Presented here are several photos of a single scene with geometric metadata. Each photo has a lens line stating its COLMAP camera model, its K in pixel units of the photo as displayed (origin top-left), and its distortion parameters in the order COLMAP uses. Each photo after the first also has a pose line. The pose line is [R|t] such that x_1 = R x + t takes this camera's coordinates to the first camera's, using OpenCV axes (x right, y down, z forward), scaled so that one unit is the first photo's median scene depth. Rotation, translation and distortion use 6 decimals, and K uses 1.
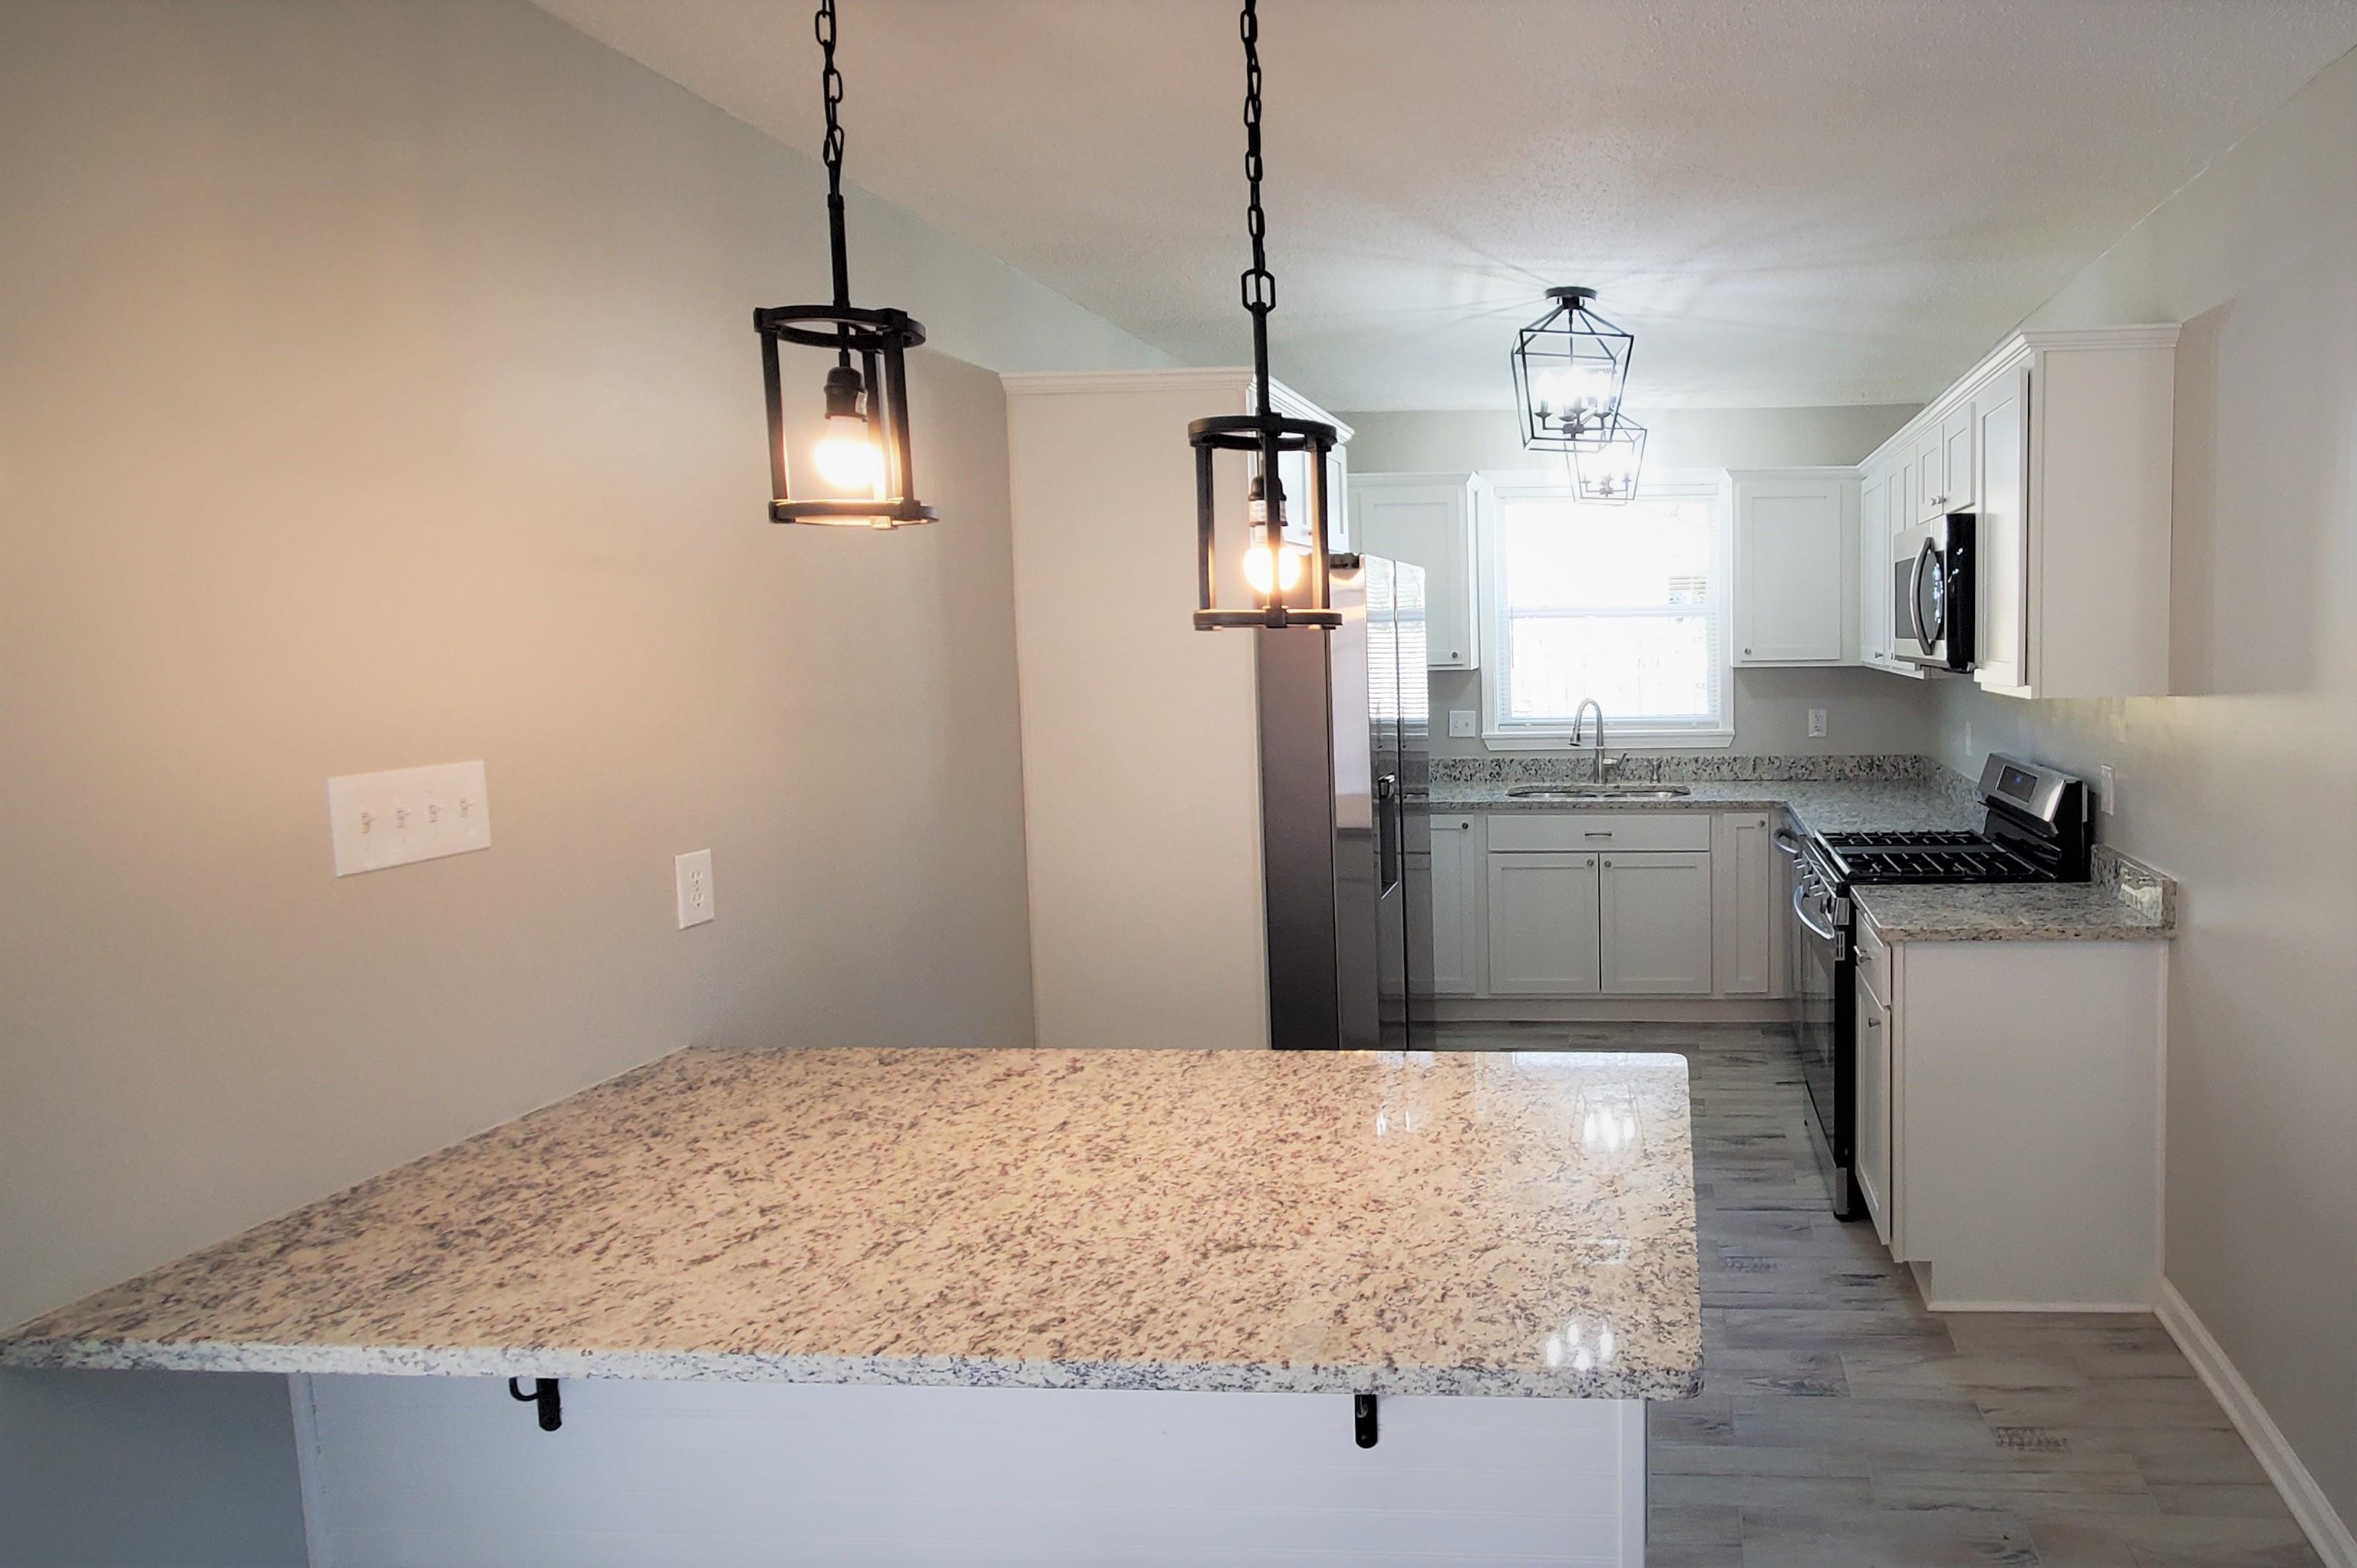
lens RADIAL K [[1346.2, 0, 1591.9], [0, 1346.2, 747.9], [0, 0, 1]] dist [0.009523, -0.001762]
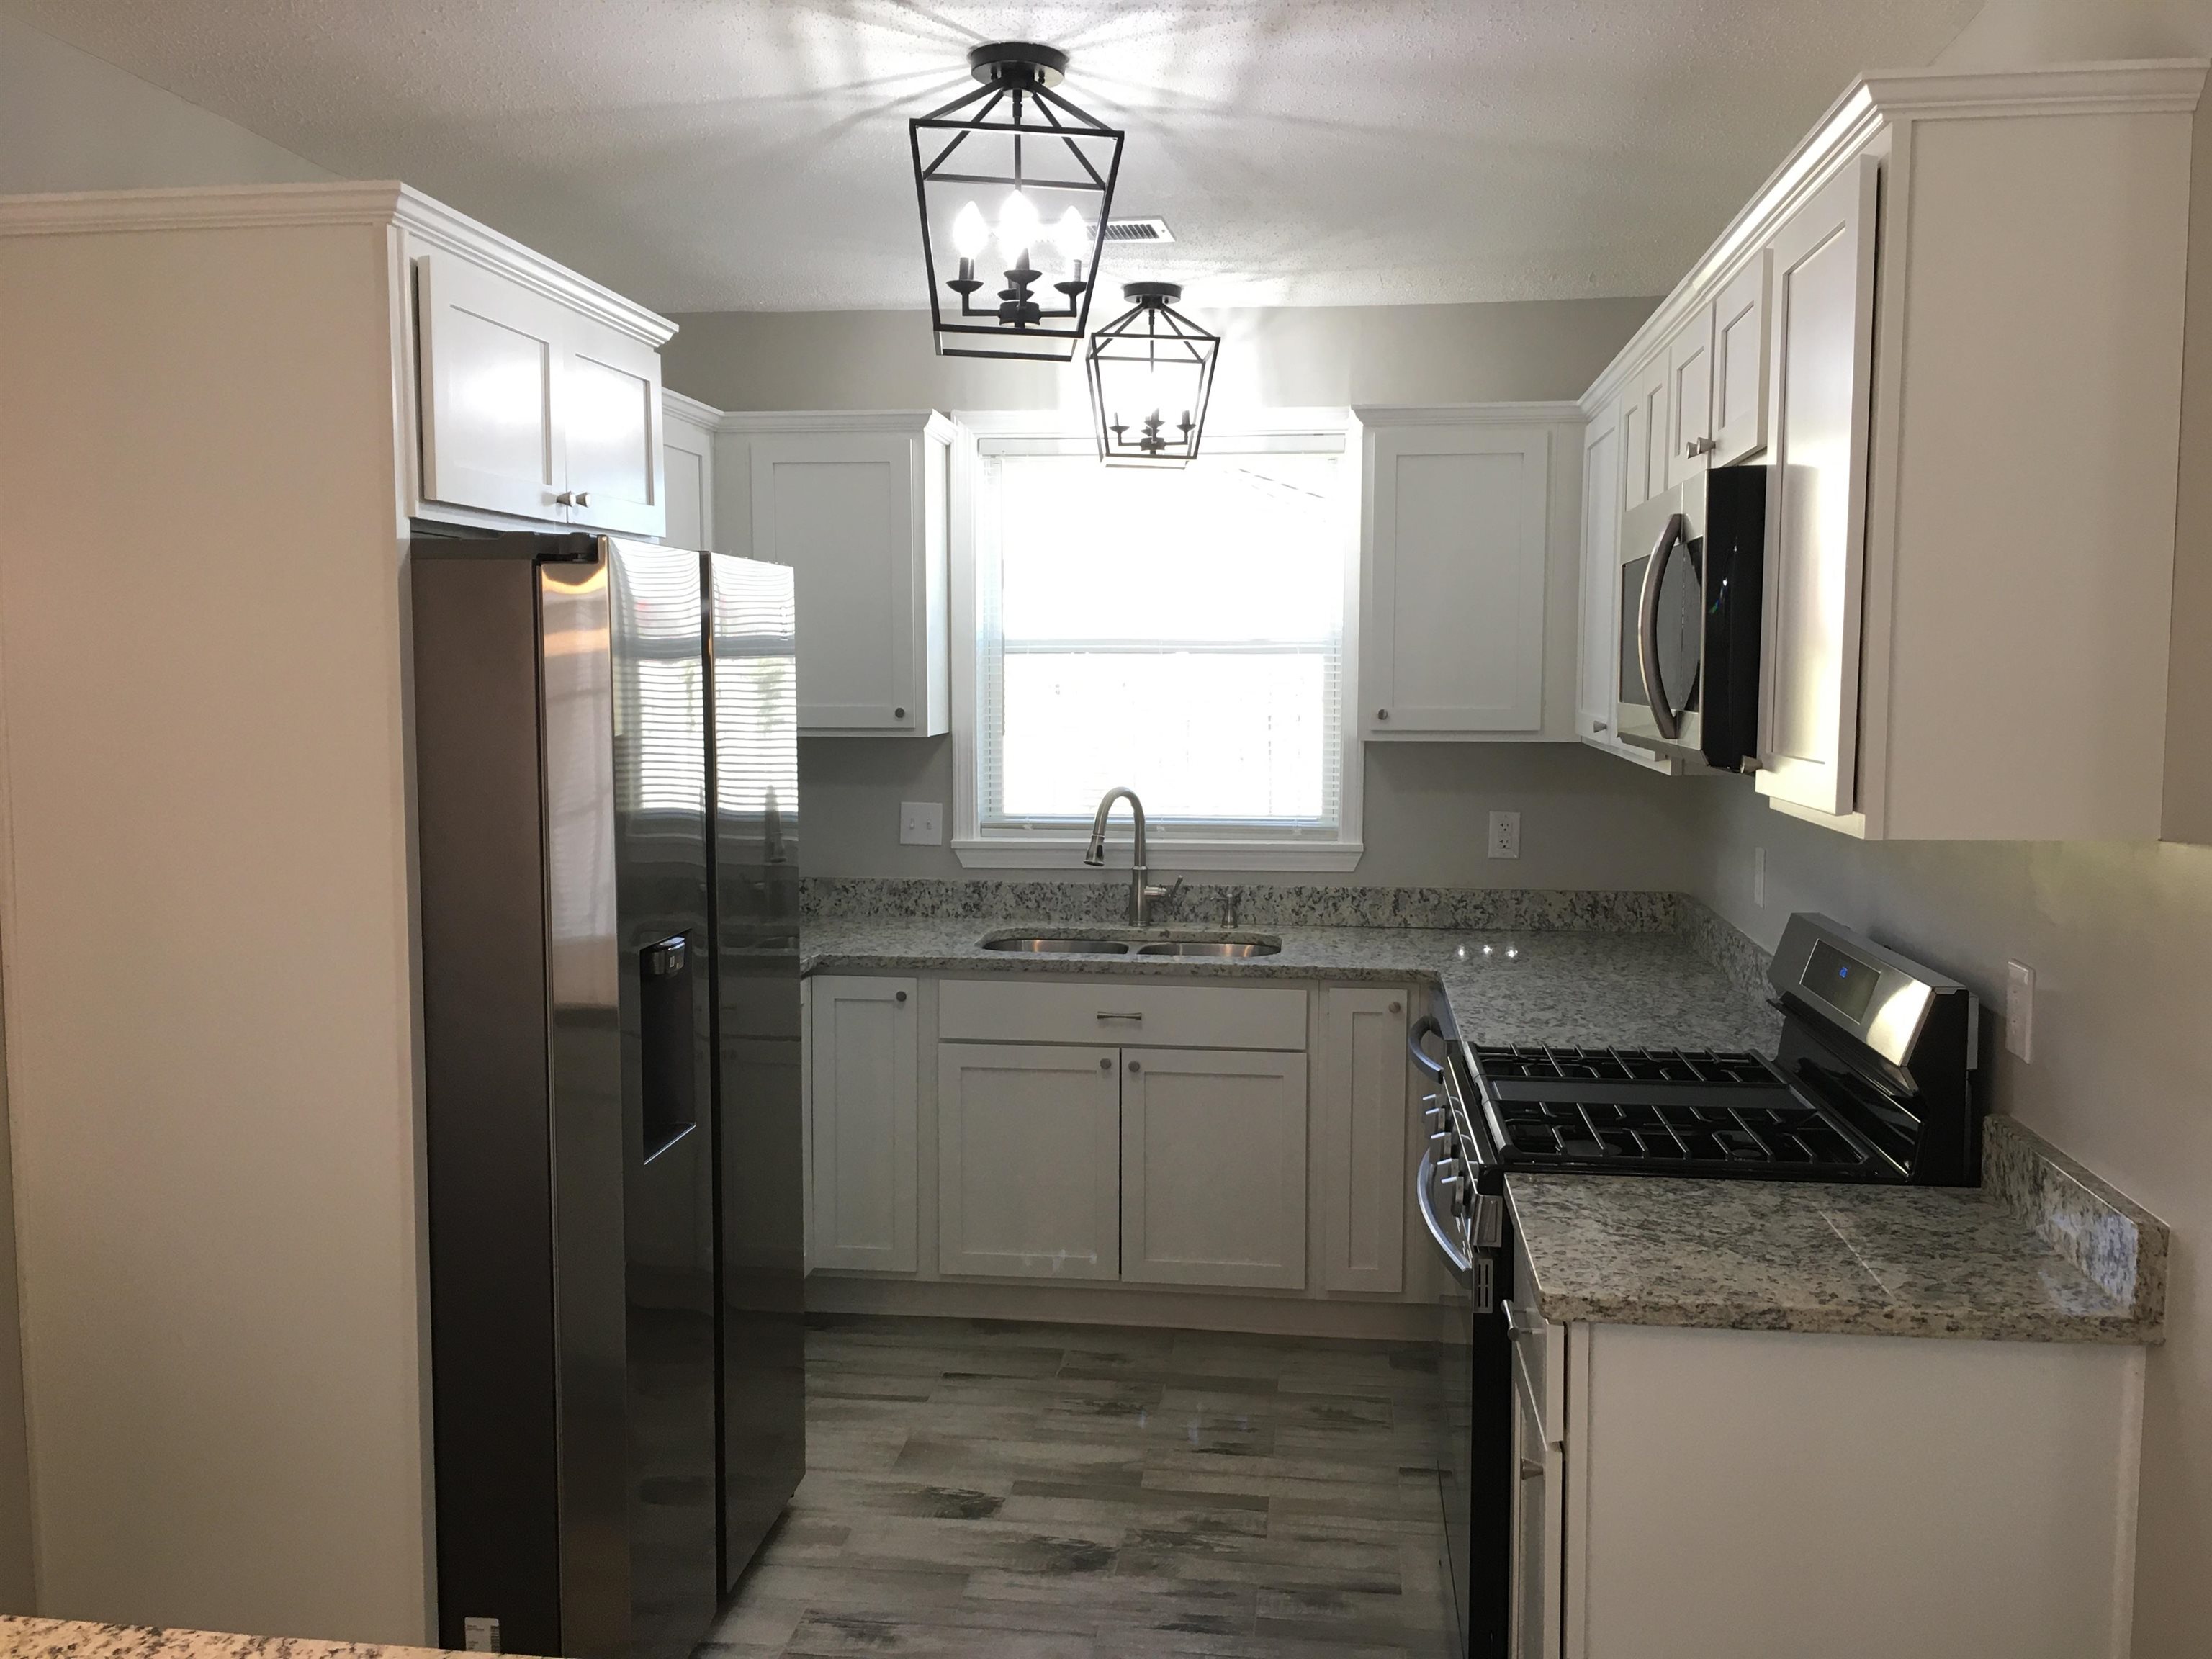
lens RADIAL K [[1874.1, 0, 1099.6], [0, 1874.1, 839.2], [0, 0, 1]] dist [0.079996, -0.088425]
pose [[0.996768, 0.022224, -0.077205, 0.090759], [-0.021775, 0.999741, 0.006660, -0.031542], [0.077333, -0.004957, 0.996993, 0.259984]]
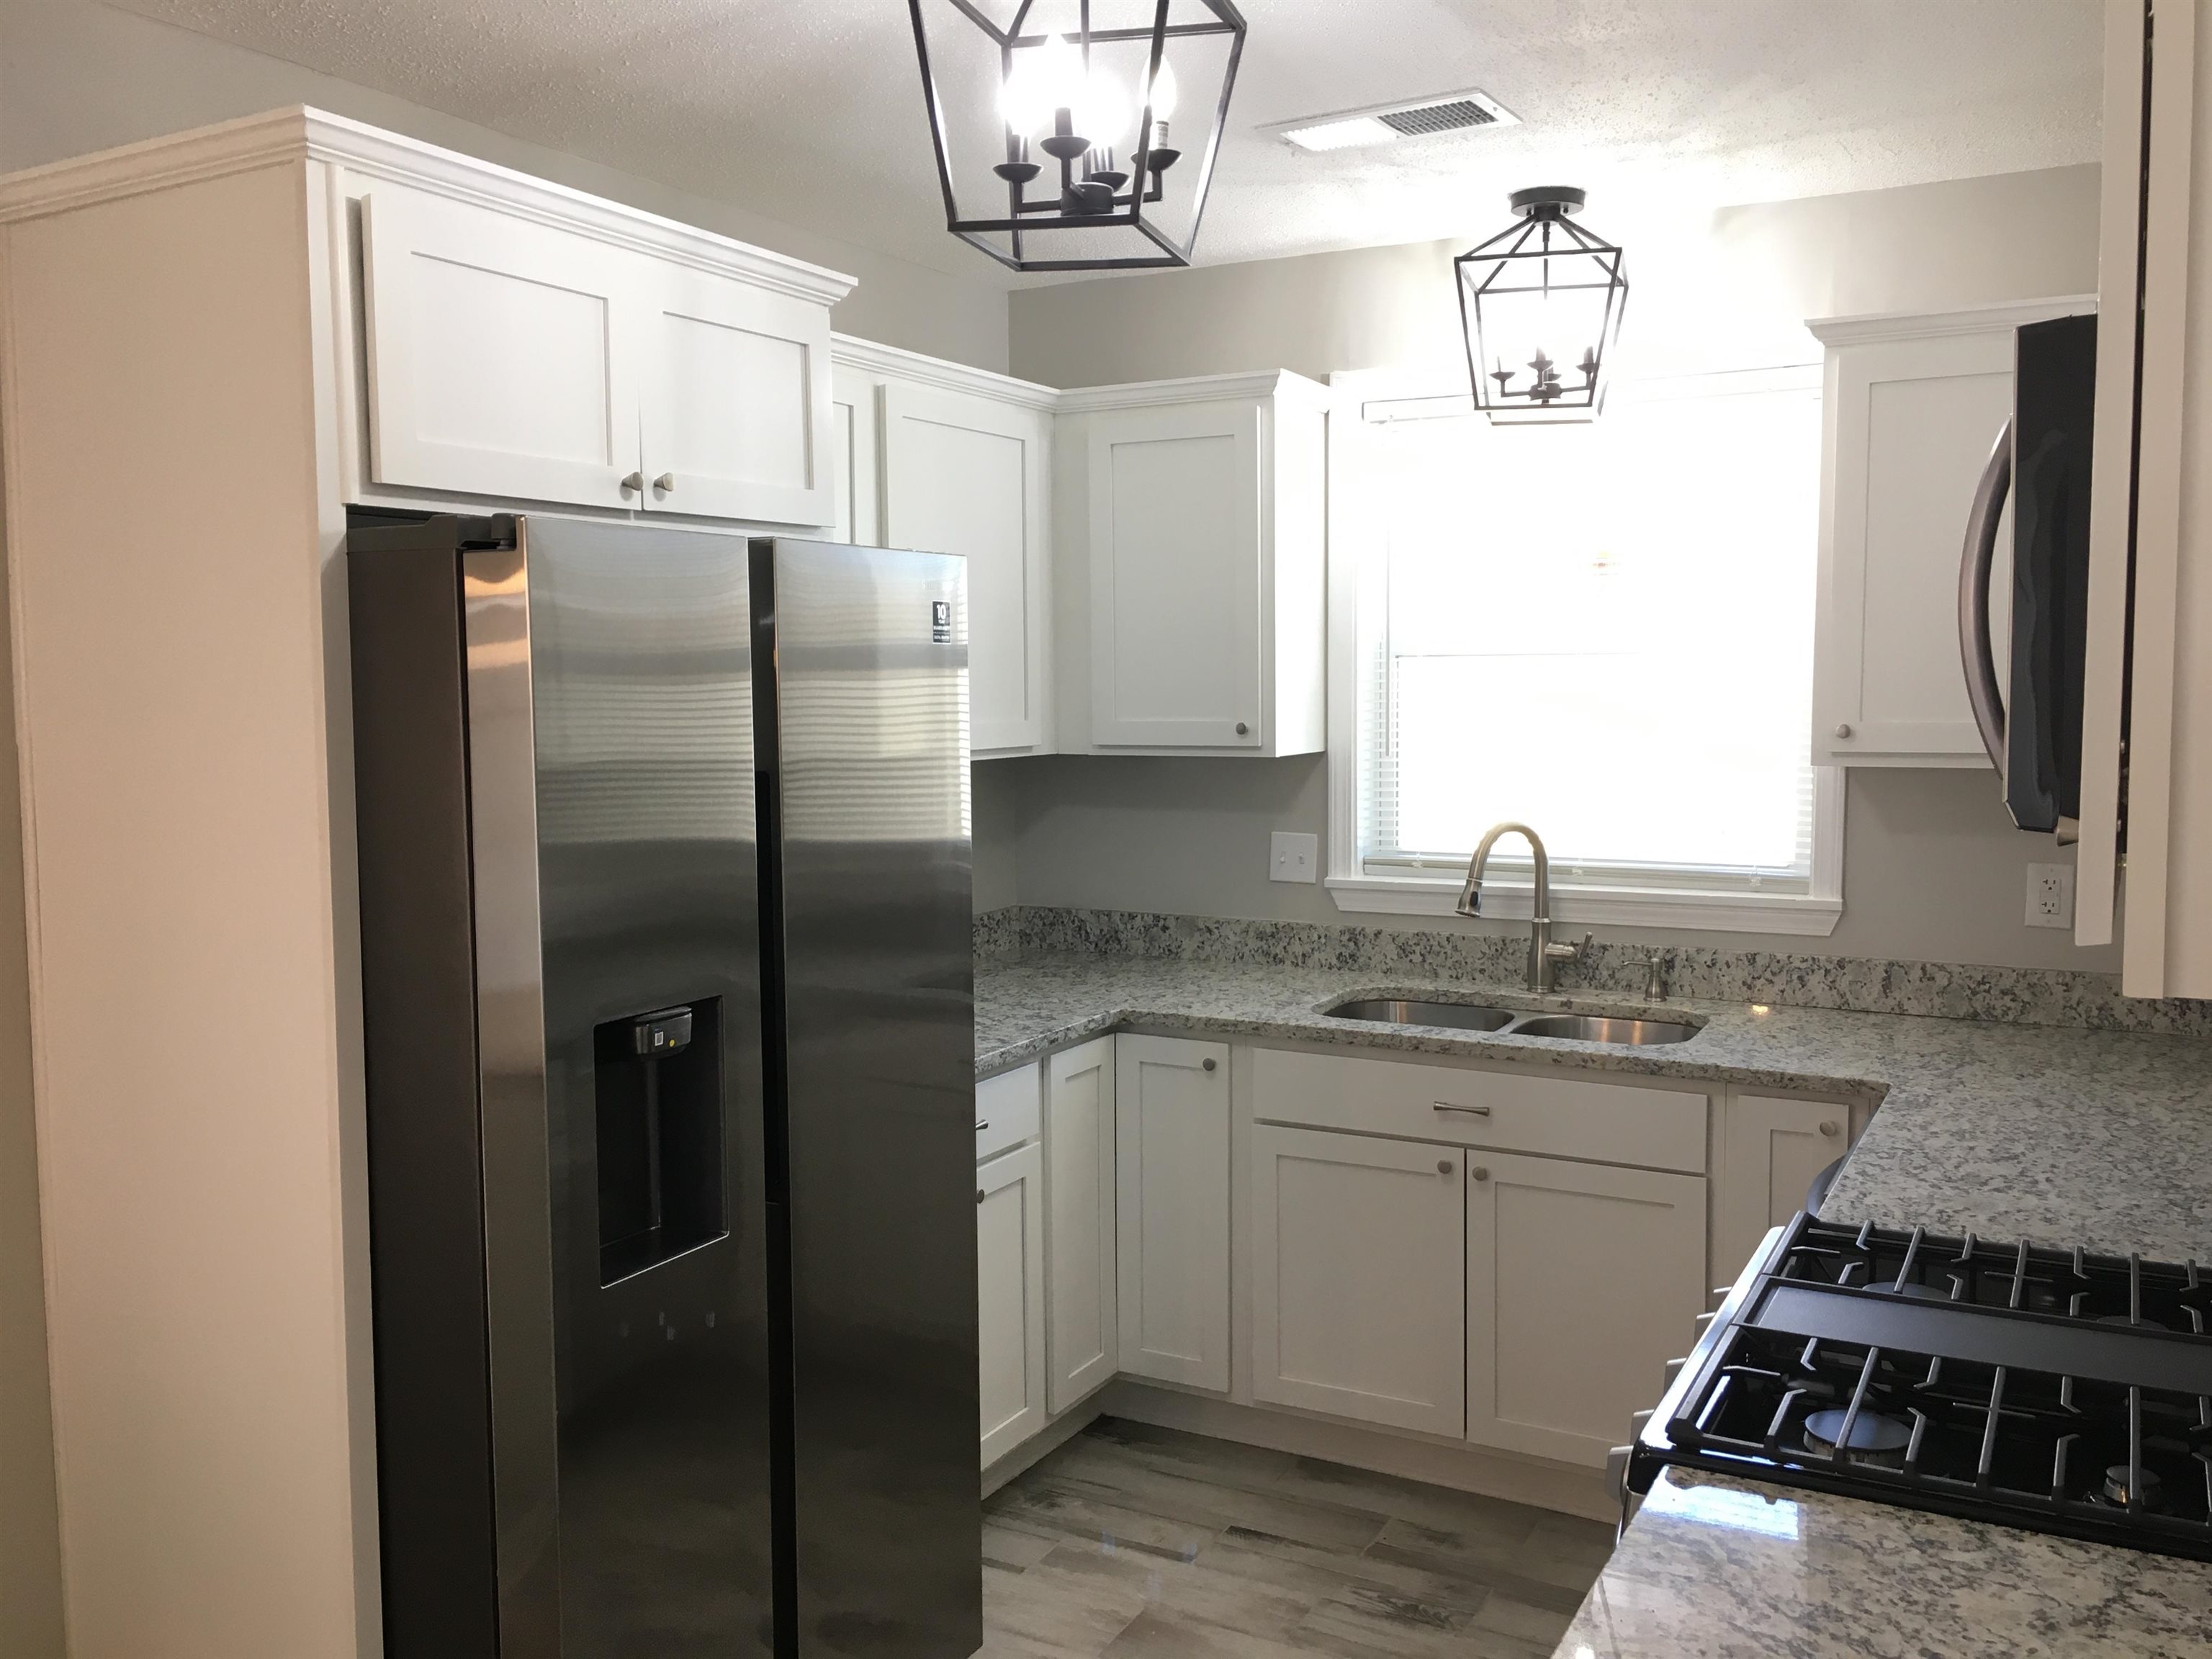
lens RADIAL K [[1874.1, 0, 1104.6], [0, 1874.1, 835.4], [0, 0, 1]] dist [0.079996, -0.088425]
pose [[0.899089, 0.043406, -0.435608, 0.275053], [-0.042415, 0.999028, 0.012004, -0.055863], [0.435706, 0.007684, 0.900056, 0.532023]]
